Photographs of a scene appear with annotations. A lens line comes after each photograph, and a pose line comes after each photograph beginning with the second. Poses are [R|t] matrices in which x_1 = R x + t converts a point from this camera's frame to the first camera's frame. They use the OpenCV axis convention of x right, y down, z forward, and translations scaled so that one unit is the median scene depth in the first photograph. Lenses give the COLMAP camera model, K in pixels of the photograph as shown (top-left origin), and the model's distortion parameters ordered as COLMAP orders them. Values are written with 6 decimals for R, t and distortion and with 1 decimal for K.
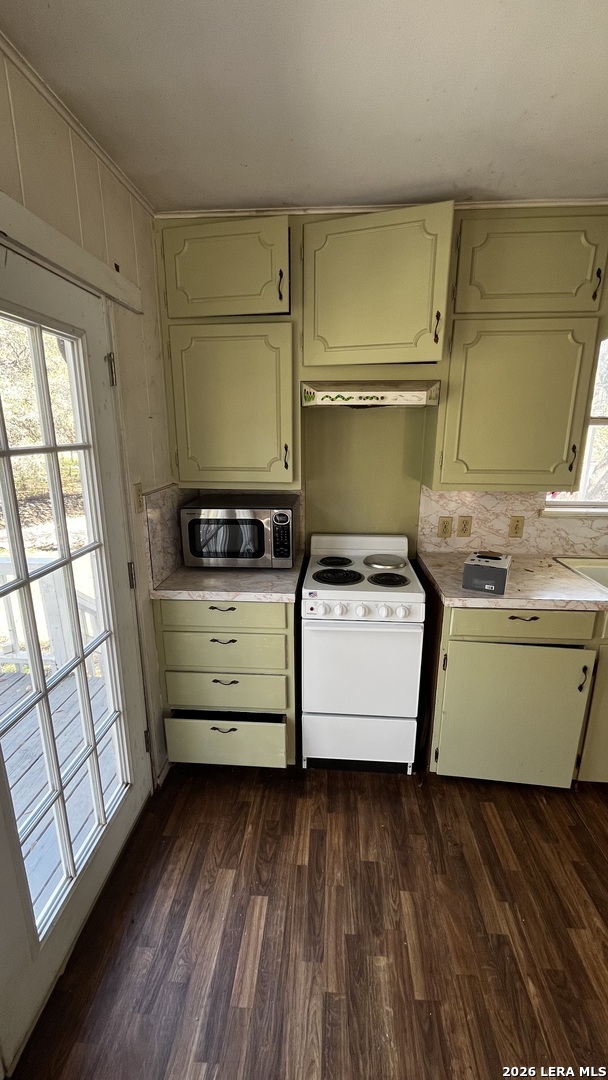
lens RADIAL K [[439.5, 0, 305.6], [0, 439.5, 540.7], [0, 0, 1]] dist [-0.004880, 0.000386]
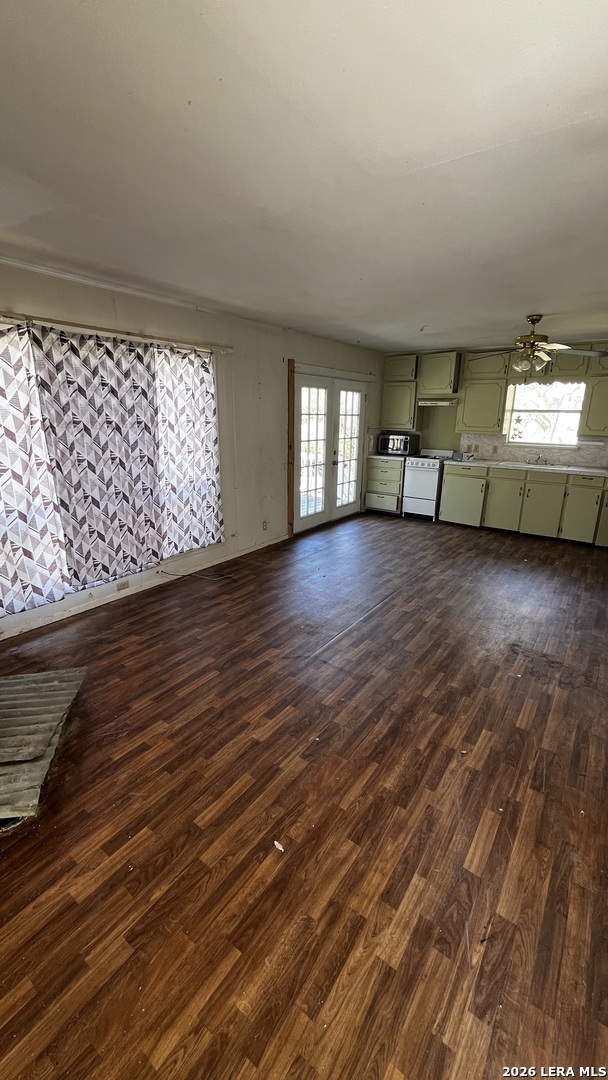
lens RADIAL K [[439.5, 0, 302.1], [0, 439.5, 541.5], [0, 0, 1]] dist [-0.004880, 0.000386]
pose [[0.845854, 0.159223, -0.509097, 1.147196], [-0.143069, 0.987160, 0.071033, 0.621634], [0.513870, 0.012752, 0.857773, -2.384679]]
